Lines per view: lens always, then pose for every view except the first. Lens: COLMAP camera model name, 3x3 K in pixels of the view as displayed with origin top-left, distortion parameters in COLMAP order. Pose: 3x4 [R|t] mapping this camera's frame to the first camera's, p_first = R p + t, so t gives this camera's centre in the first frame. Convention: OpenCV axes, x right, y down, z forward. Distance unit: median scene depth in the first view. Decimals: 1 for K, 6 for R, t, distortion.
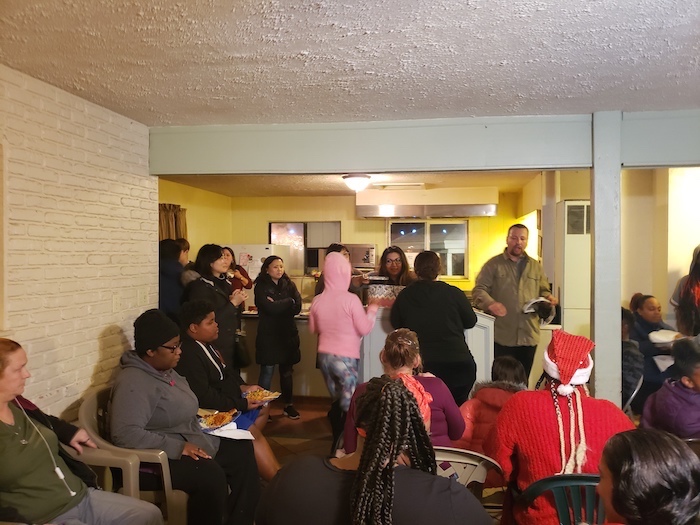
lens RADIAL K [[549.5, 0, 350.0], [0, 549.5, 262.5], [0, 0, 1]] dist [0.091518, -0.200935]
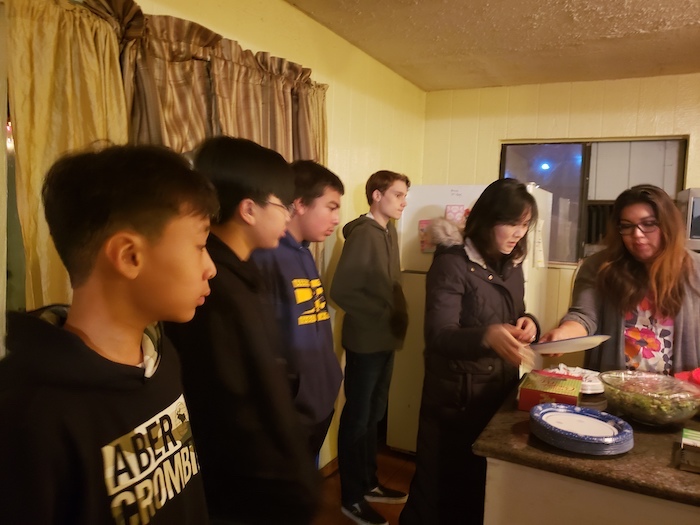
lens RADIAL K [[550.8, 0, 349.7], [0, 550.8, 258.9], [0, 0, 1]] dist [0.045697, -0.048712]
pose [[0.959045, 0.052182, -0.278406, -0.170194], [-0.030491, 0.996192, 0.081685, -0.010835], [0.281609, -0.069851, 0.956983, 0.631117]]
